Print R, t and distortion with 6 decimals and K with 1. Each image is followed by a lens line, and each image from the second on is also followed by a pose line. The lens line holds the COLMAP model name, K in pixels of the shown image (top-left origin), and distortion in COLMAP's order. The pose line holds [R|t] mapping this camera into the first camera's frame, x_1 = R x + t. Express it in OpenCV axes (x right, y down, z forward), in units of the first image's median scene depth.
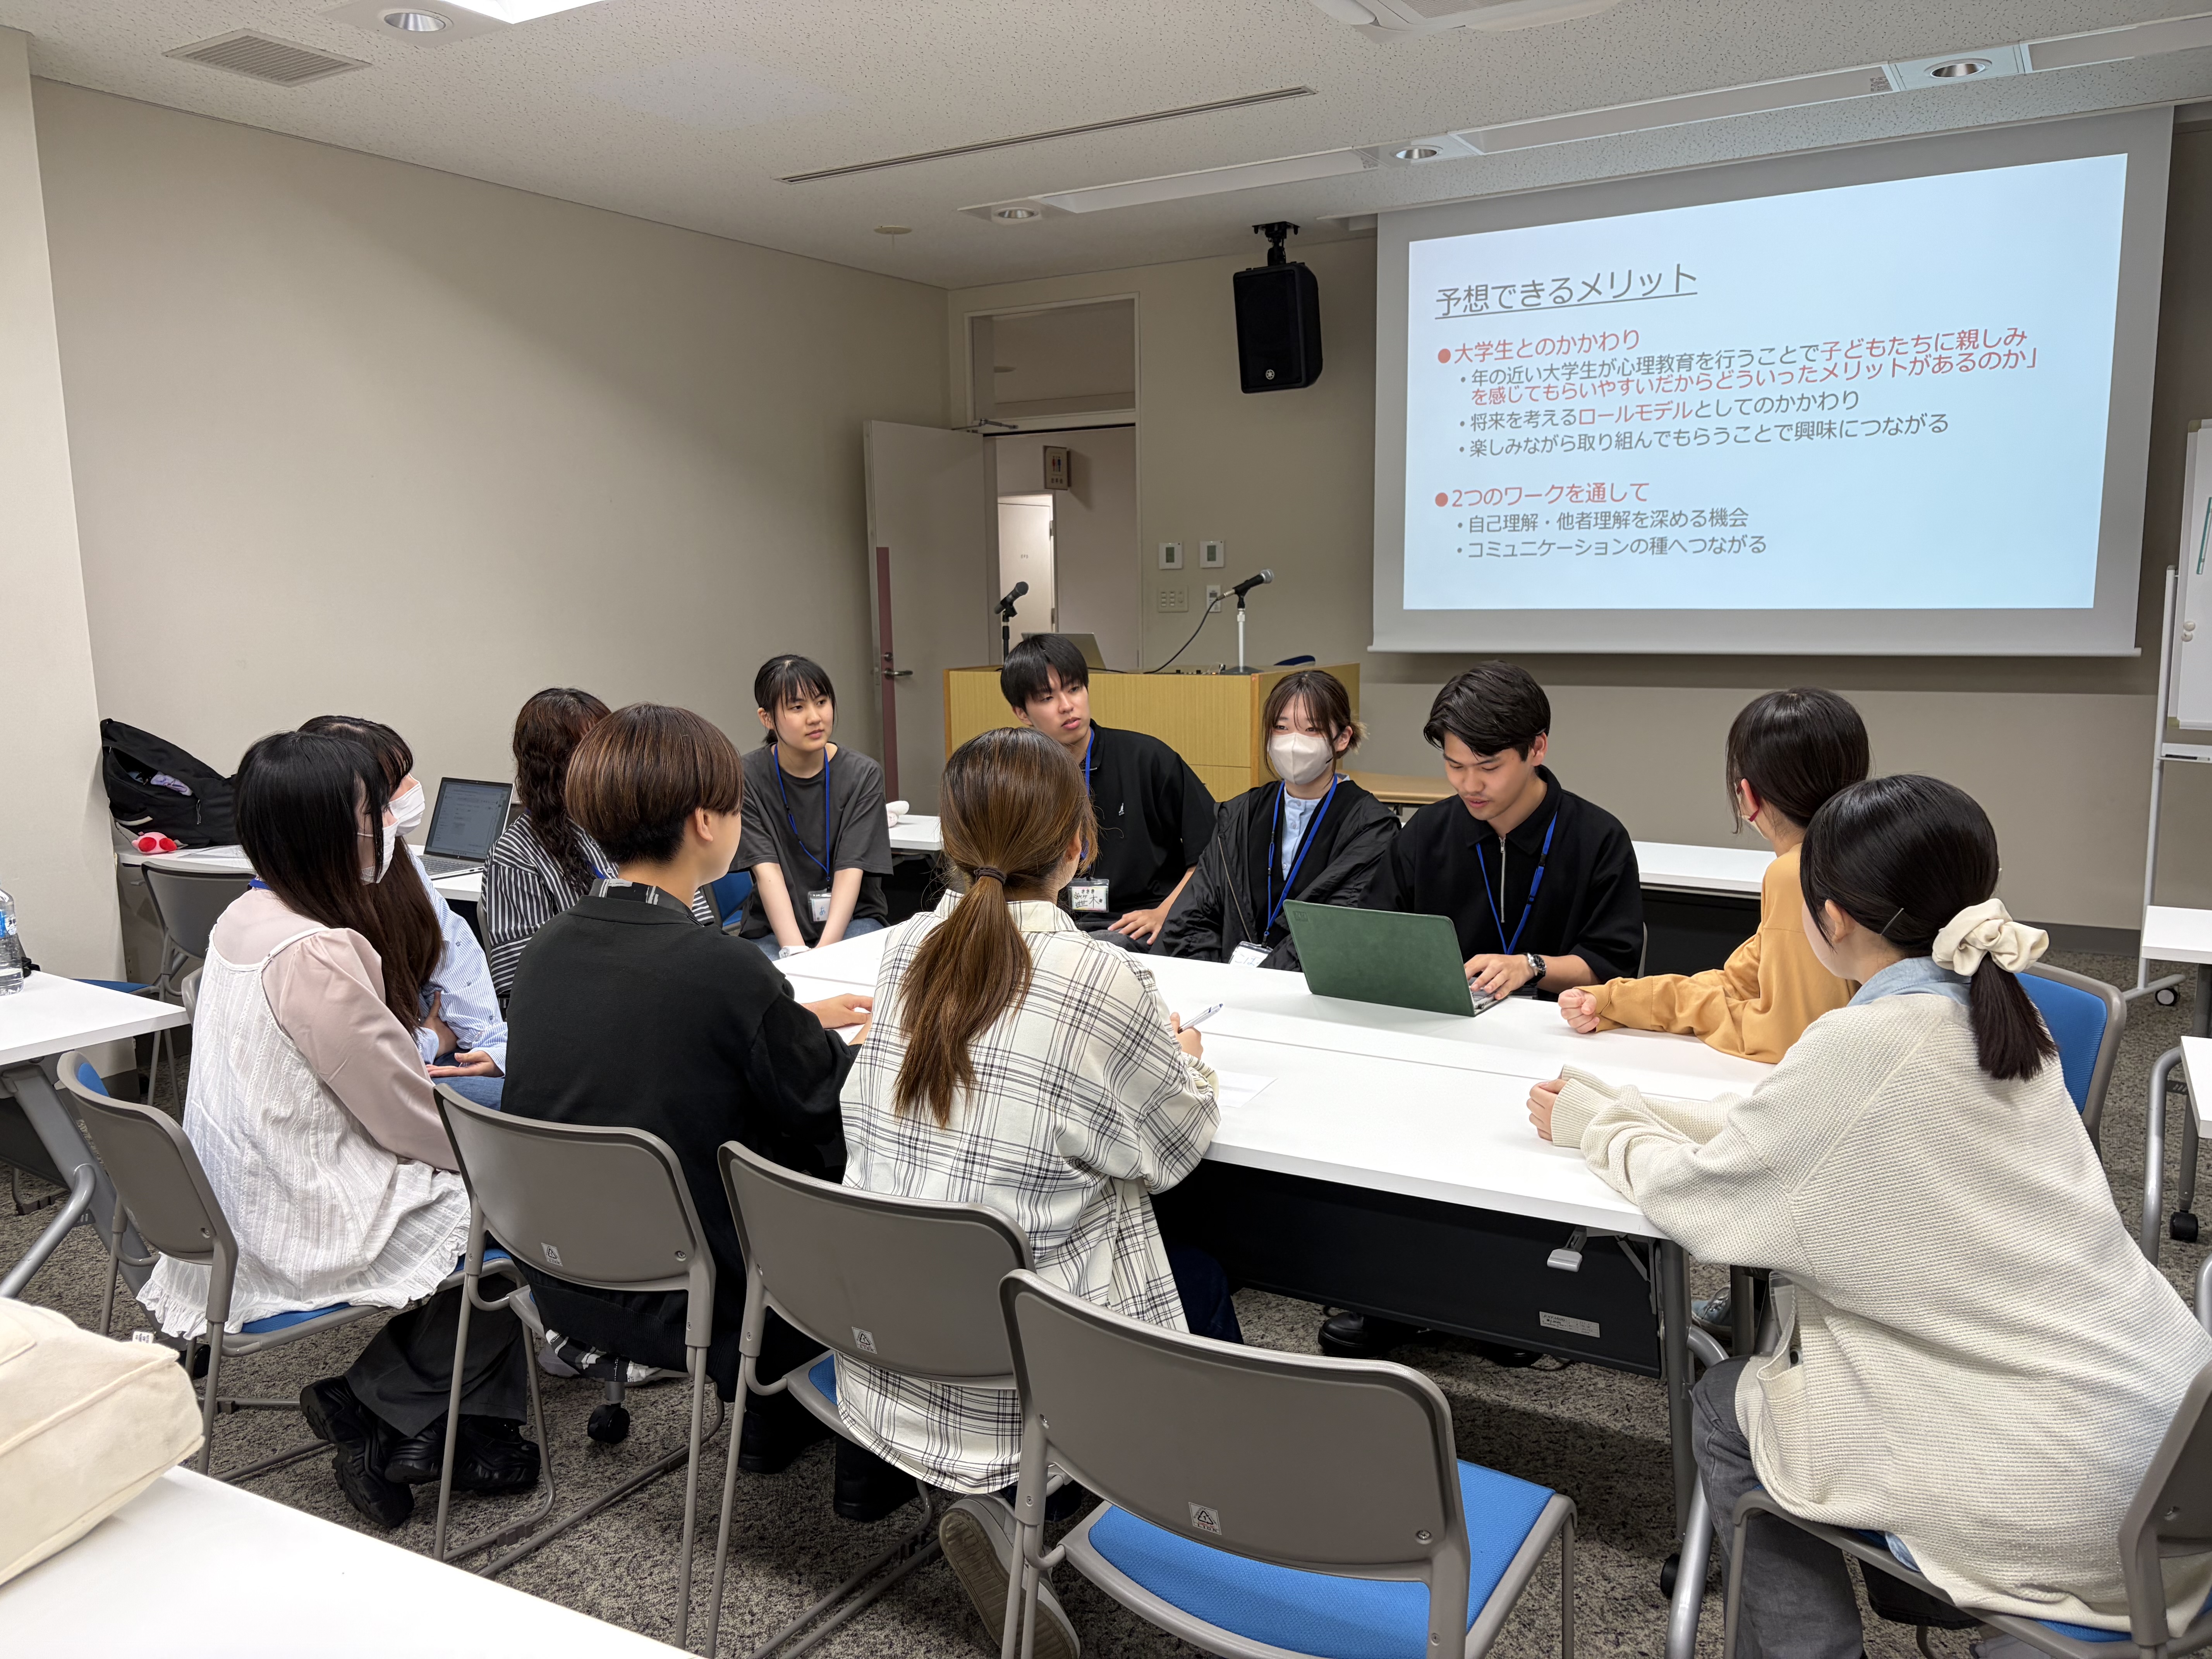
lens RADIAL K [[1706.9, 0, 1108.6], [0, 1706.9, 829.4], [0, 0, 1]] dist [0.014130, -0.004638]
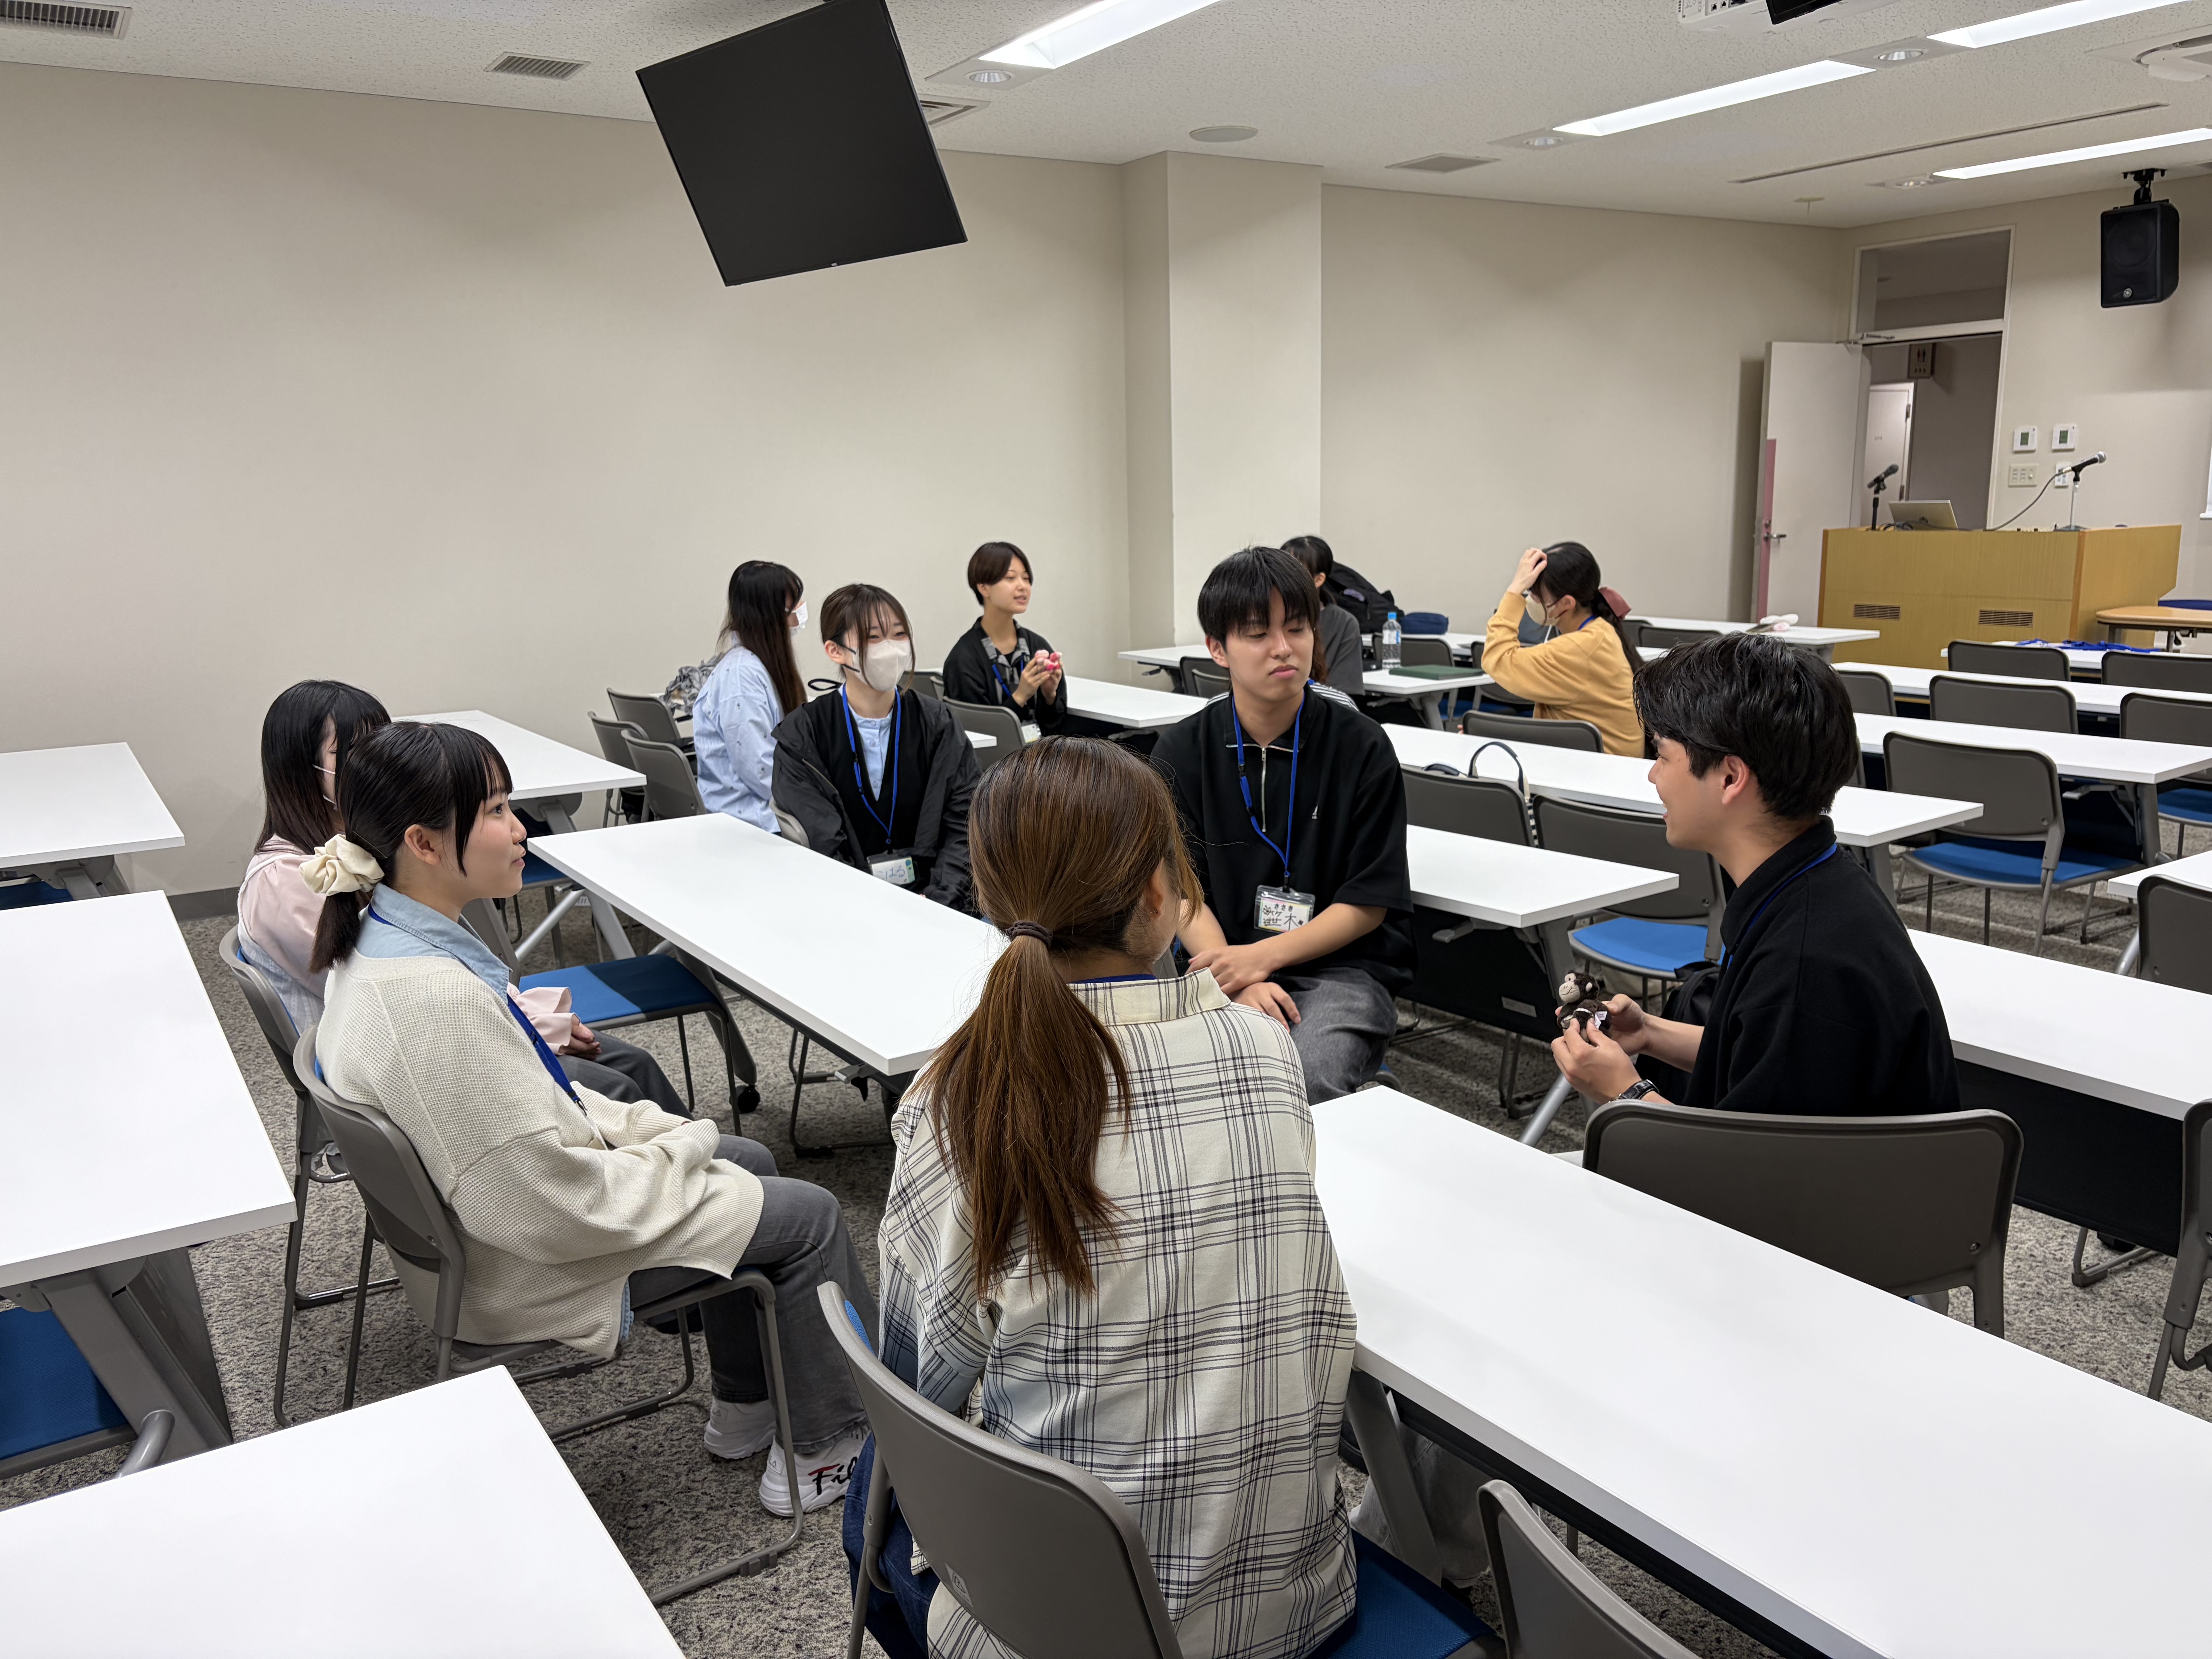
lens RADIAL K [[1706.9, 0, 1104.9], [0, 1706.9, 827.9], [0, 0, 1]] dist [0.014130, -0.004638]
pose [[0.899791, 0.075675, -0.429708, -0.009607], [-0.046114, 0.995822, 0.078812, 0.059616], [0.433877, -0.051098, 0.899522, -0.475659]]
